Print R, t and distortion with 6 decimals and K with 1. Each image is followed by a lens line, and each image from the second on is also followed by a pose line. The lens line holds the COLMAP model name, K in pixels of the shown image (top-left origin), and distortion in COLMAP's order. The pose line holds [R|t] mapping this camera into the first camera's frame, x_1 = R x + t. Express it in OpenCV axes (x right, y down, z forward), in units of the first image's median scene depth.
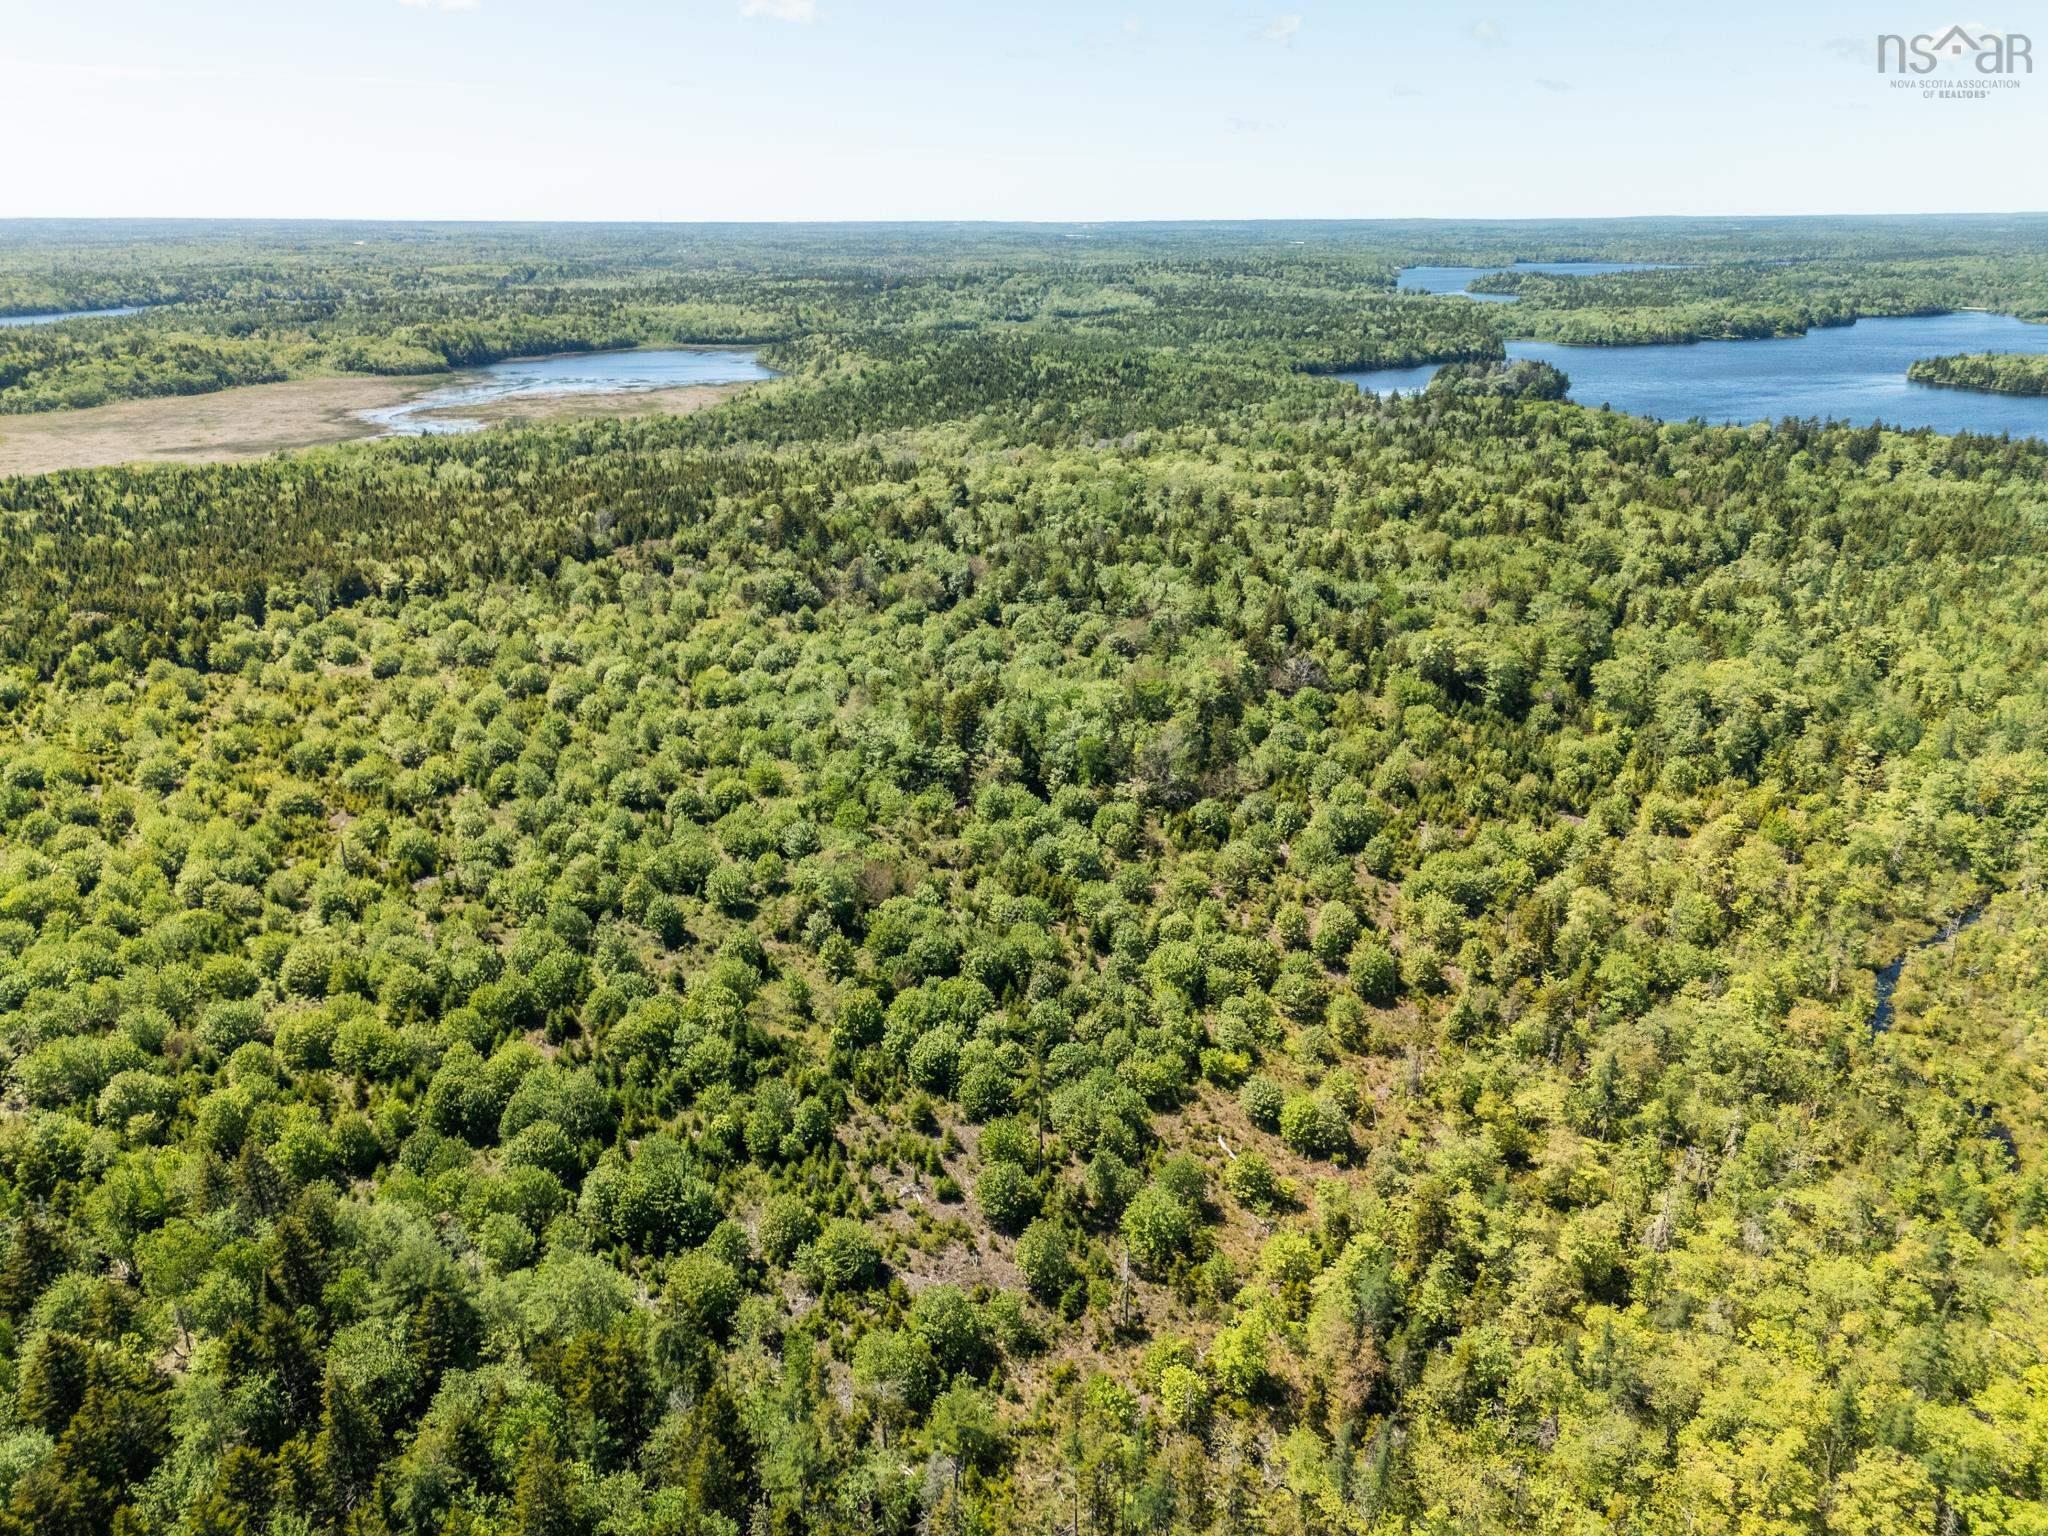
lens RADIAL K [[1512.6, 0, 1024.4], [0, 1512.6, 769.7], [0, 0, 1]] dist [0.071357, -0.048279]
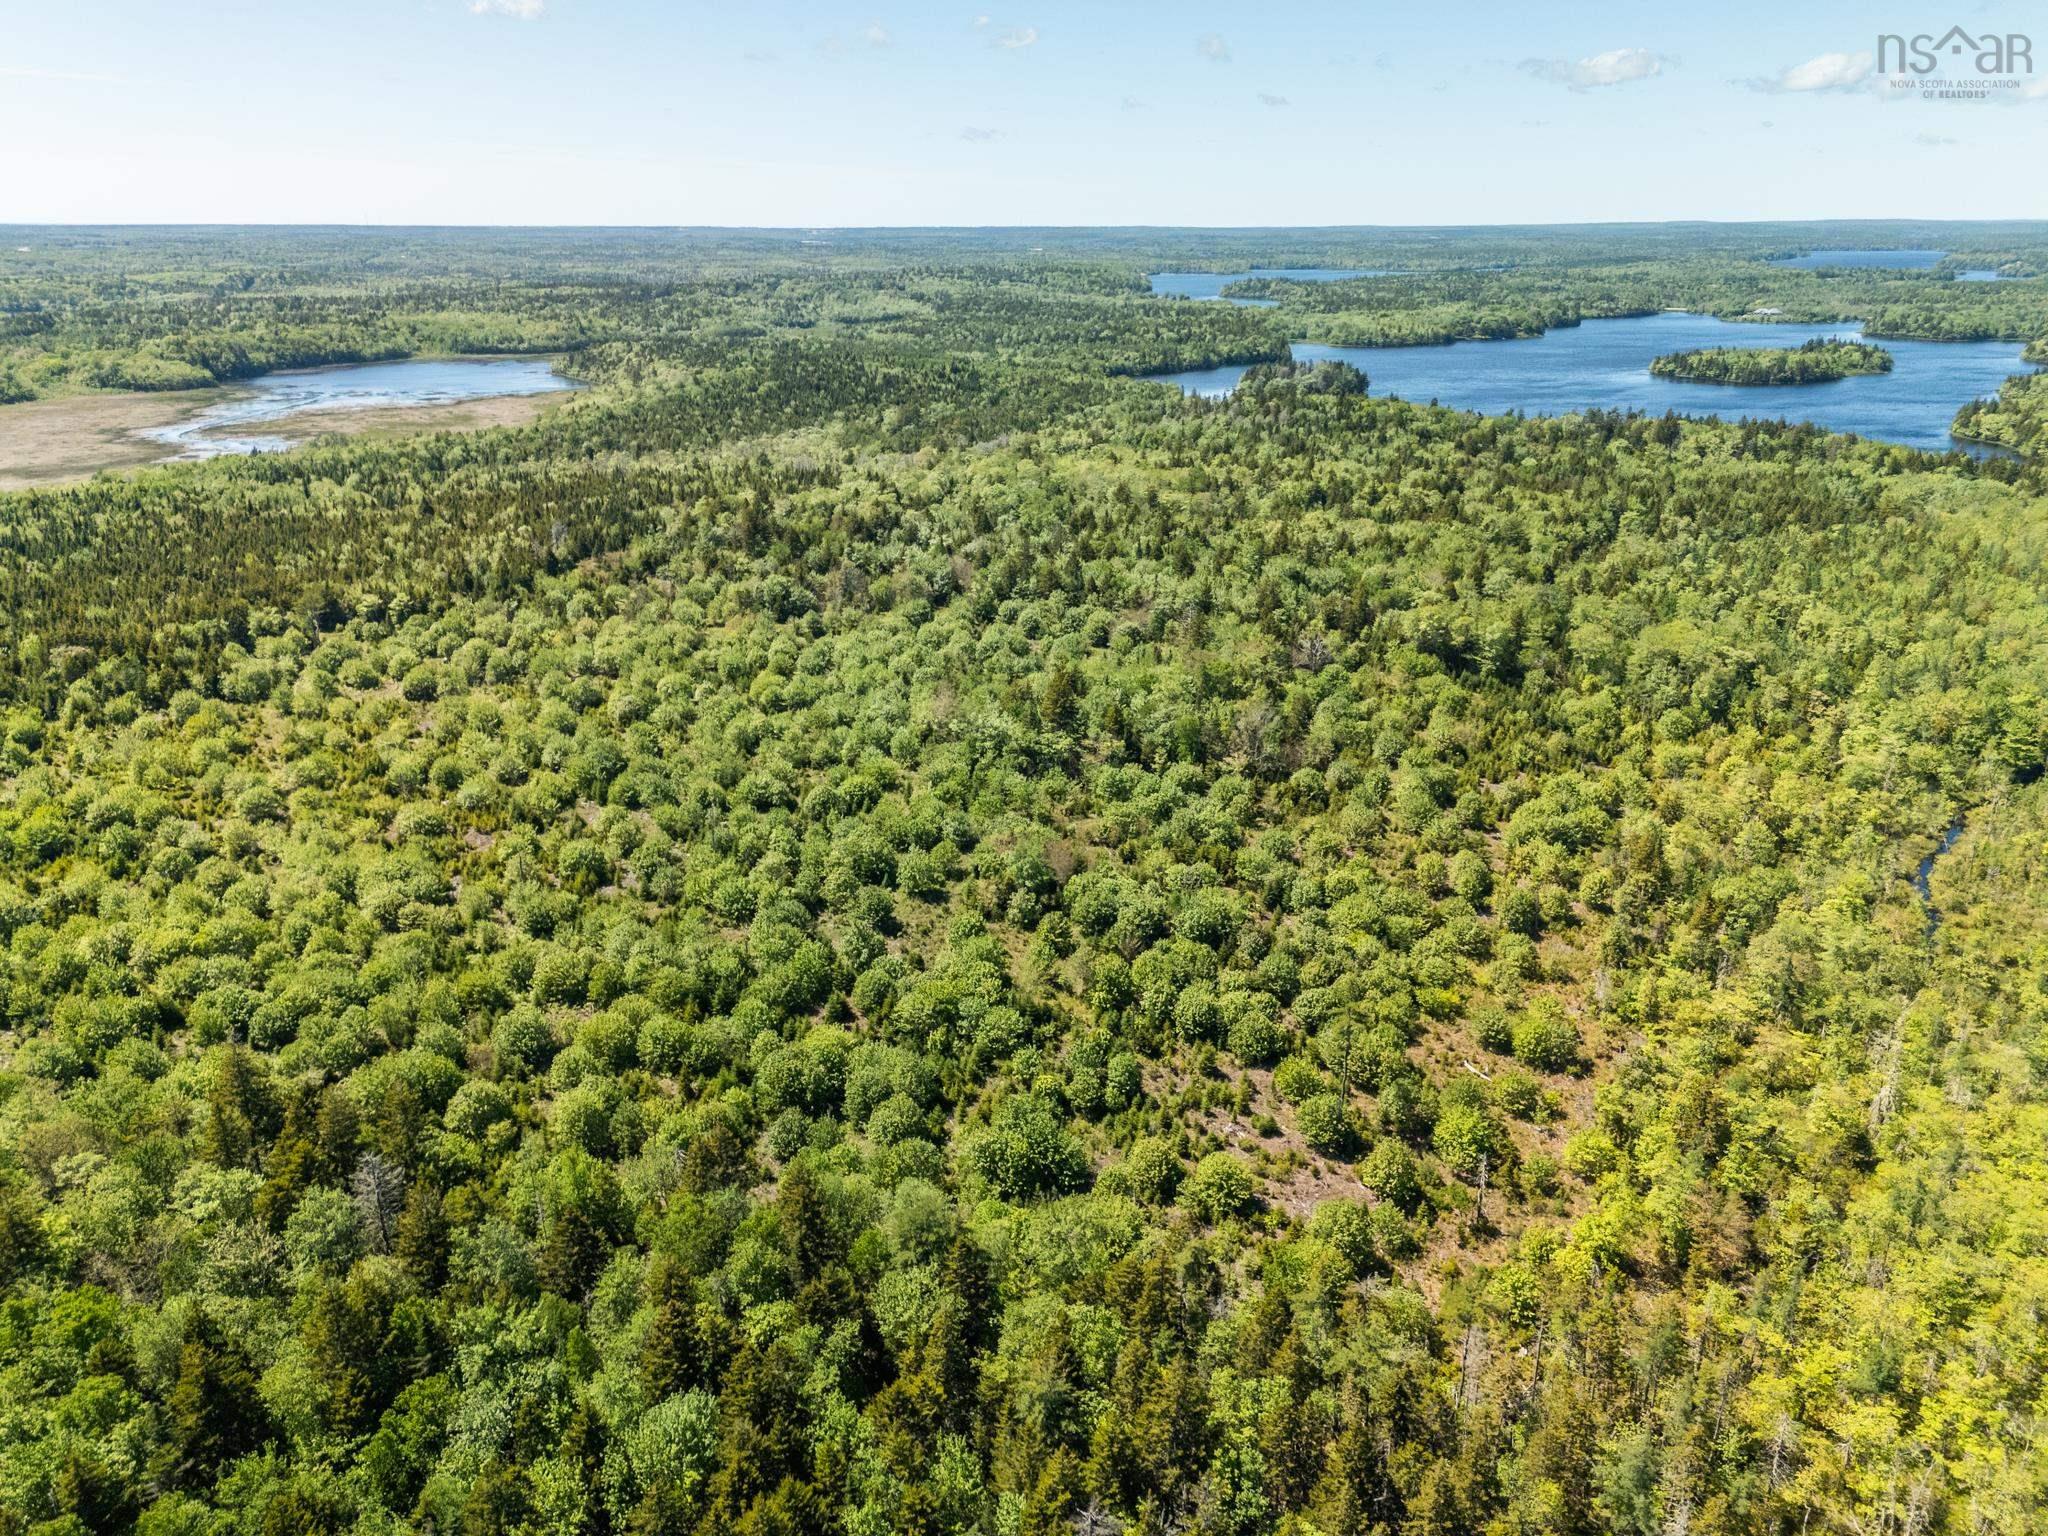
lens RADIAL K [[1512.6, 0, 1019.6], [0, 1512.6, 770.8], [0, 0, 1]] dist [0.071357, -0.048279]
pose [[0.985367, -0.057849, 0.160330, -0.175587], [0.058294, 0.998298, 0.001932, 0.005174], [-0.160169, 0.007443, 0.987062, -0.020263]]
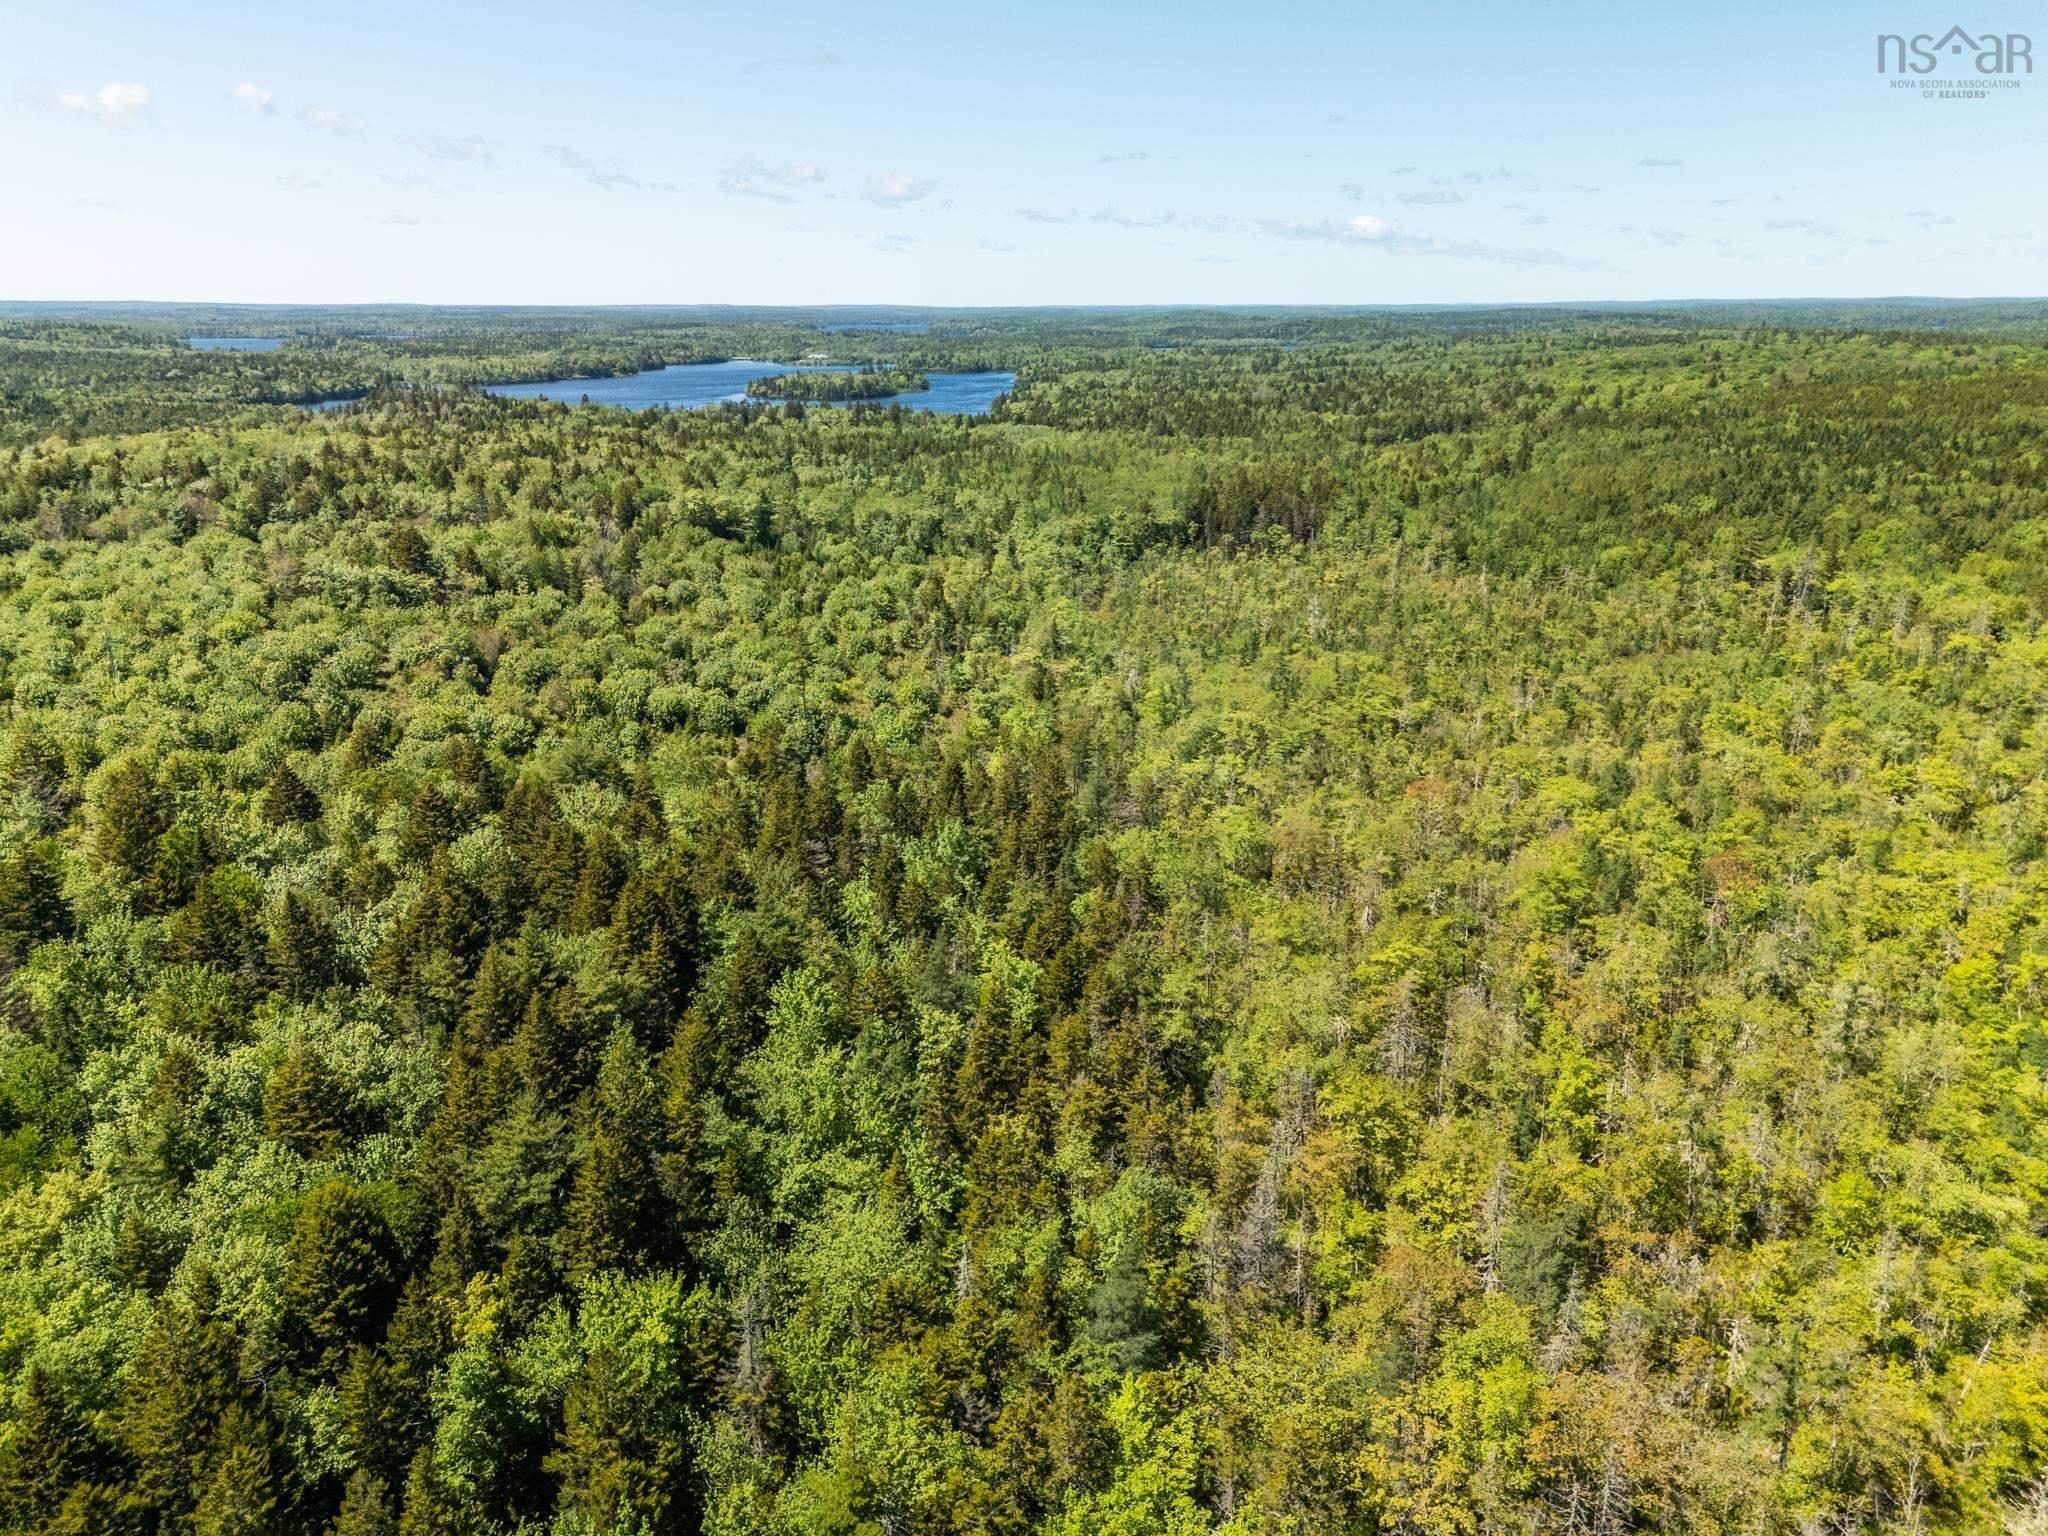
lens RADIAL K [[1512.6, 0, 1036.0], [0, 1512.6, 781.1], [0, 0, 1]] dist [0.071357, -0.048279]
pose [[0.723537, -0.203122, 0.659724, -0.354829], [0.234389, 0.971236, 0.041973, 0.137444], [-0.649274, 0.124263, 0.750335, -0.084873]]
